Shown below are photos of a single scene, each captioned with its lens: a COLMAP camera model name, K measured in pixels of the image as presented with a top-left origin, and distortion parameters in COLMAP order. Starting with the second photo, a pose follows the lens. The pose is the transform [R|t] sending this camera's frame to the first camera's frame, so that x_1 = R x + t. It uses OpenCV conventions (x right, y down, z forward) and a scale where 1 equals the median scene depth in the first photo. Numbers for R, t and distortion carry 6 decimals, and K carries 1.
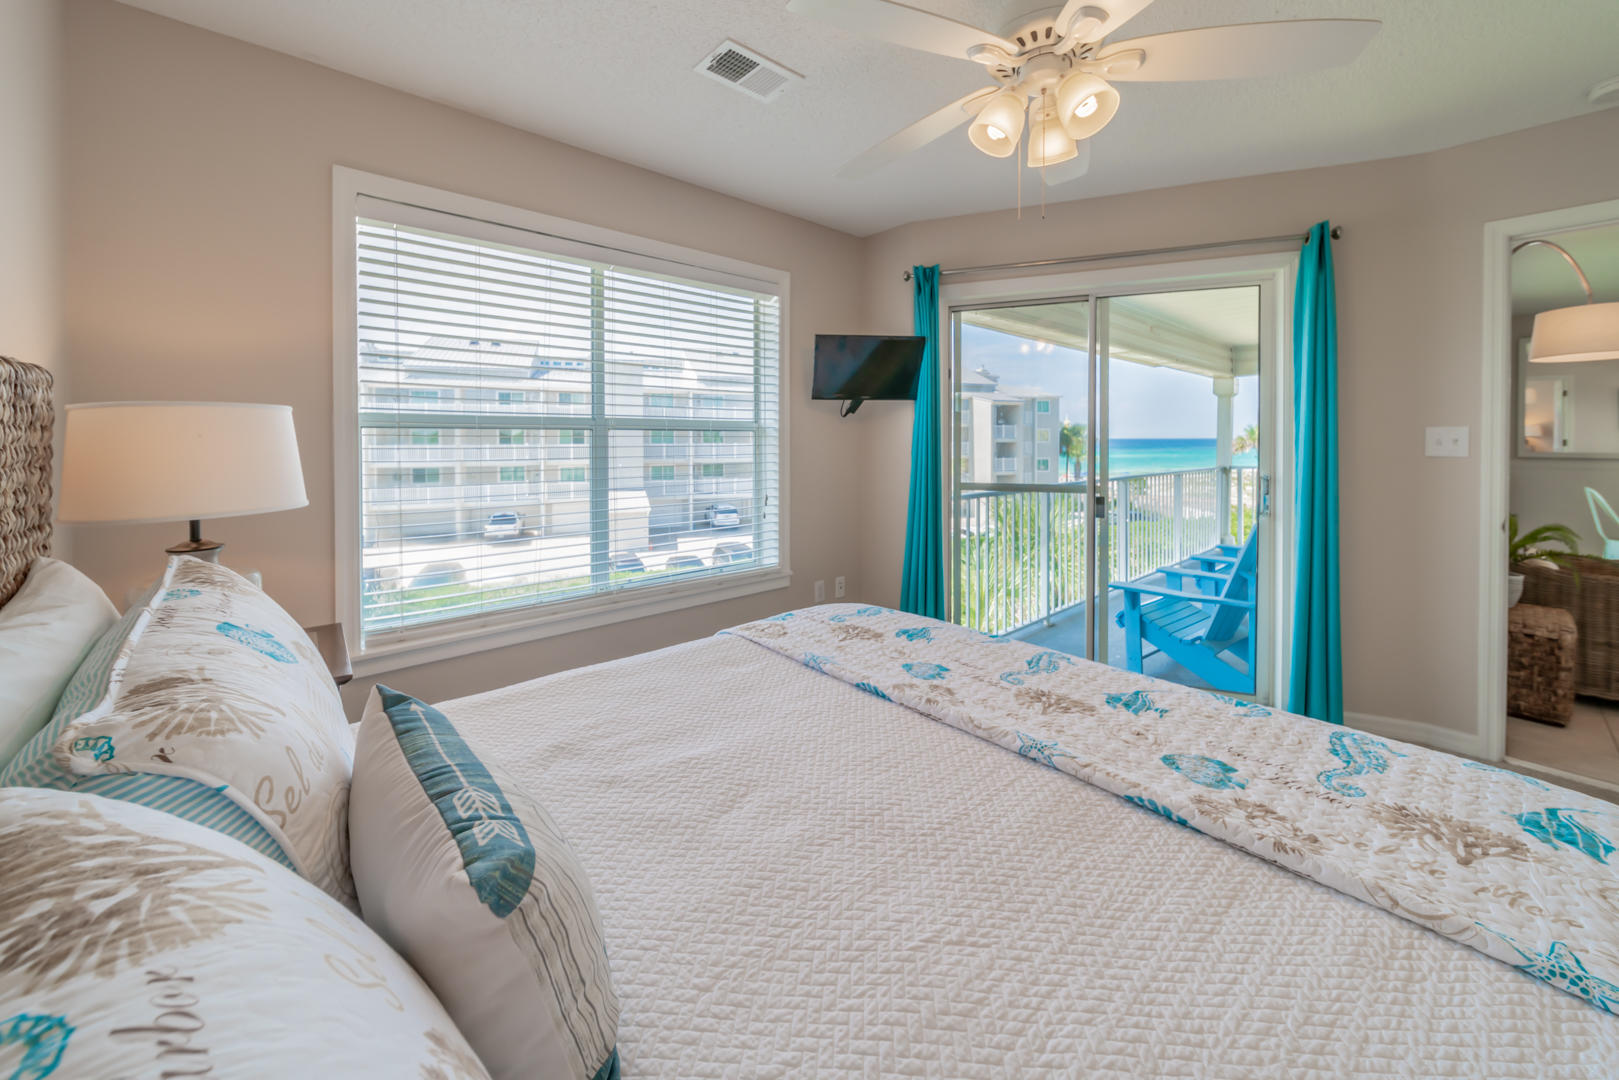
lens RADIAL K [[618.1, 0, 794.7], [0, 618.1, 447.1], [0, 0, 1]] dist [-0.003969, 0.000114]
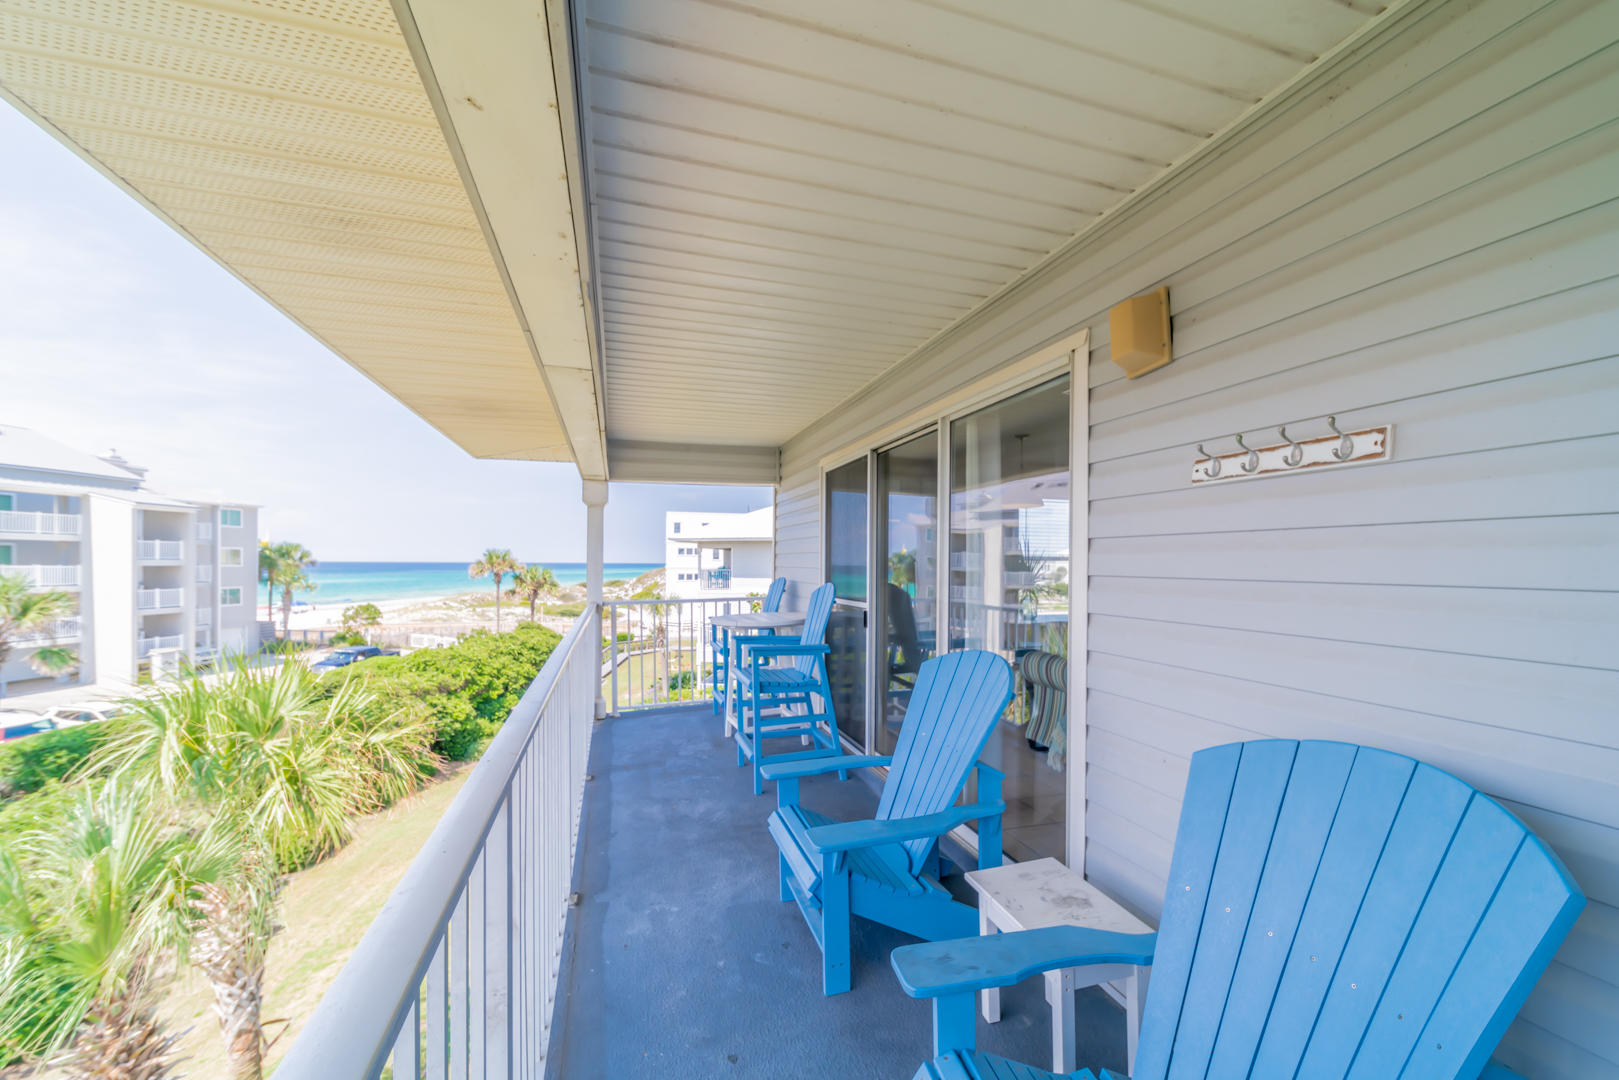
lens RADIAL K [[602.0, 0, 811.8], [0, 602.0, 567.3], [0, 0, 1]] dist [-0.001543, -0.000976]
pose [[0.403264, -0.000435, 0.915084, 0.576380], [0.005059, 0.999986, -0.001754, -0.034207], [-0.915070, 0.005337, 0.403260, 1.768965]]
